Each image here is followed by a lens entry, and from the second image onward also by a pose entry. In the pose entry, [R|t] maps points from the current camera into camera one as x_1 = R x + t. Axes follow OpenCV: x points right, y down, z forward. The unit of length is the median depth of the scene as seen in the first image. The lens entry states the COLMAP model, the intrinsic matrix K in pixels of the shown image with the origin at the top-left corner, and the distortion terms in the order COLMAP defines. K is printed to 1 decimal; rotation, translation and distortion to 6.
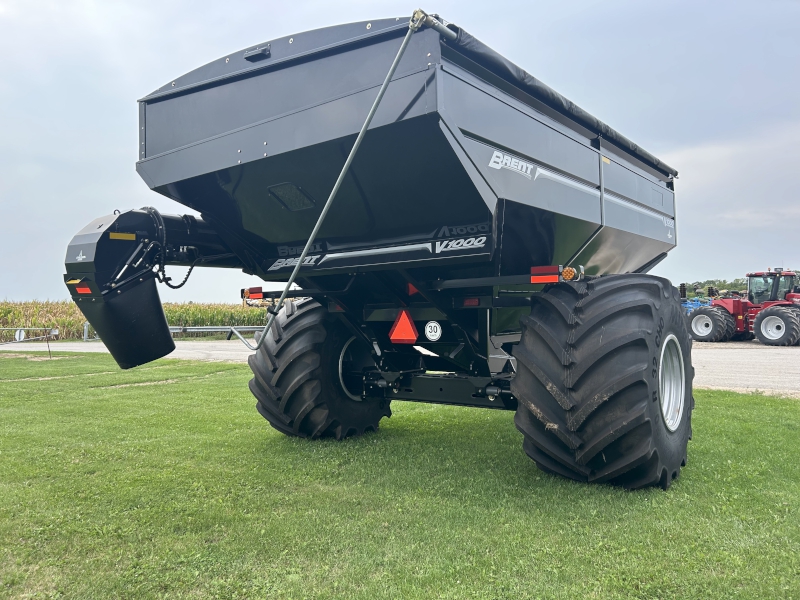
lens RADIAL K [[607.4, 0, 395.9], [0, 607.4, 301.0], [0, 0, 1]] dist [0.041197, -0.040233]
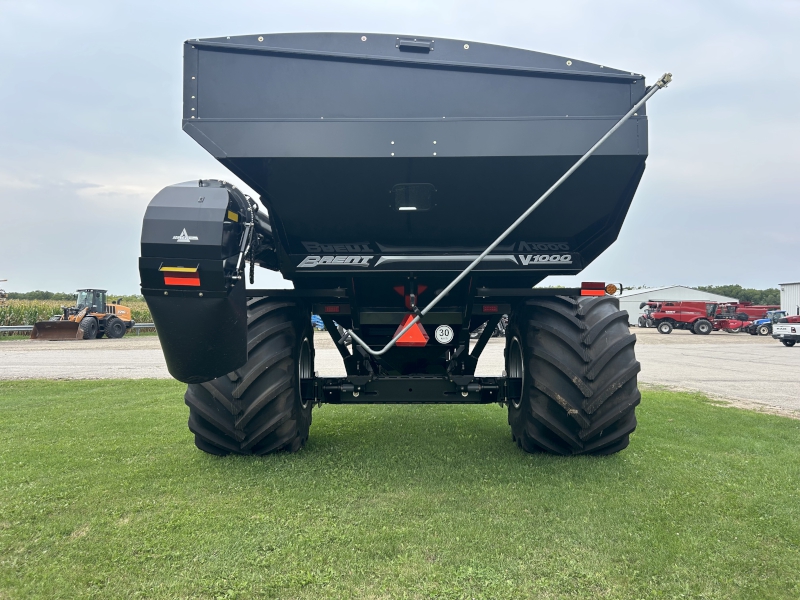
lens RADIAL K [[607.4, 0, 396.6], [0, 607.4, 299.4], [0, 0, 1]] dist [0.041197, -0.040233]
pose [[0.790559, 0.033300, 0.611480, -0.780851], [-0.028109, 0.999441, -0.018086, 0.011561], [-0.611740, -0.002890, 0.791053, 0.244426]]
